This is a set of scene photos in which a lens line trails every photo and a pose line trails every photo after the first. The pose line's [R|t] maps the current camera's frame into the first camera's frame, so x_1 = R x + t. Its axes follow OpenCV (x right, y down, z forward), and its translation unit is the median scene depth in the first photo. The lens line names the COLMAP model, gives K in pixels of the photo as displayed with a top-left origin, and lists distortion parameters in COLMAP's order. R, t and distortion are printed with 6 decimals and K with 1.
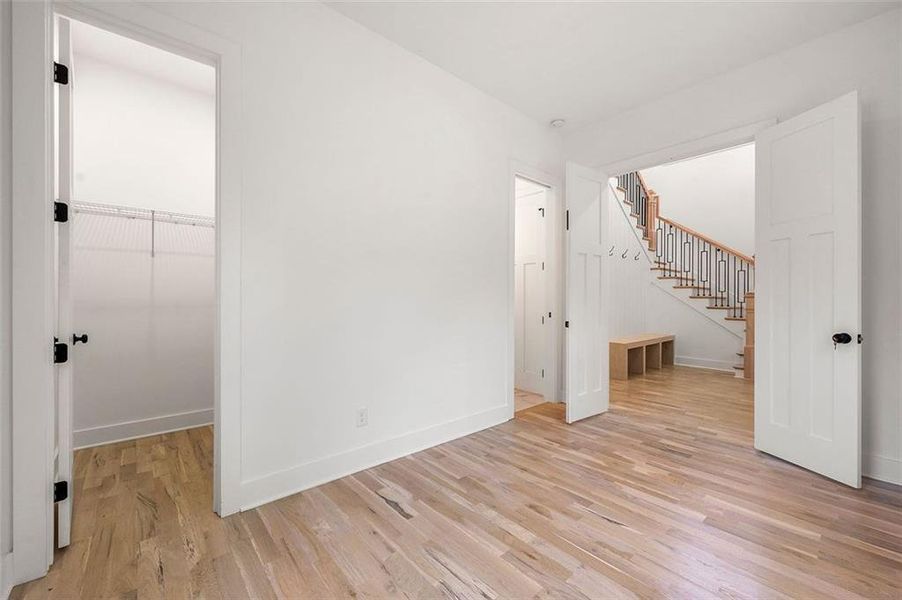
lens RADIAL K [[360.4, 0, 447.8], [0, 360.4, 295.9], [0, 0, 1]] dist [-0.000444, -0.000061]
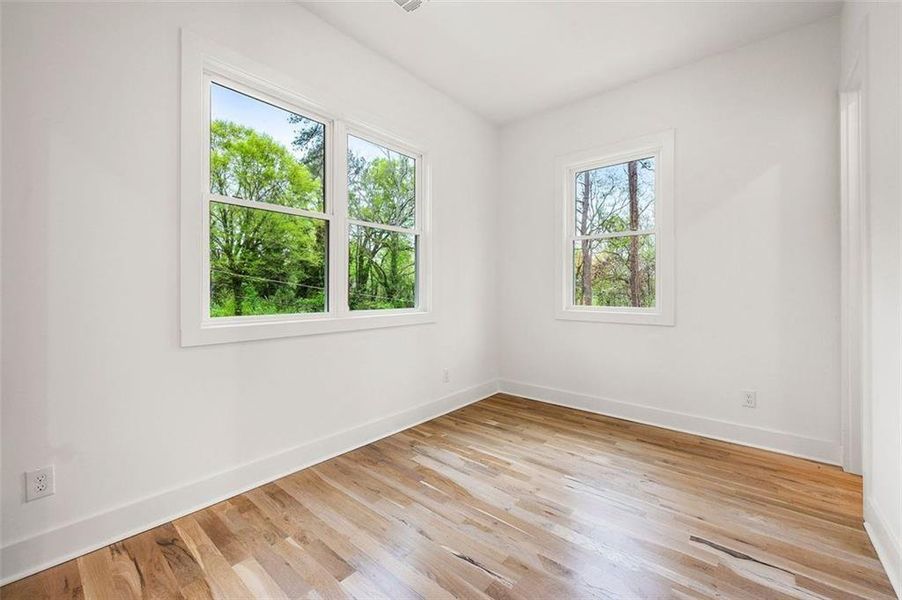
lens RADIAL K [[360.4, 0, 447.8], [0, 360.4, 295.9], [0, 0, 1]] dist [-0.000444, -0.000061]
pose [[-0.988675, -0.001142, -0.150071, 0.689879], [-0.001296, 0.999999, 0.000925, 0.025656], [0.150070, 0.001109, -0.988675, 1.987344]]
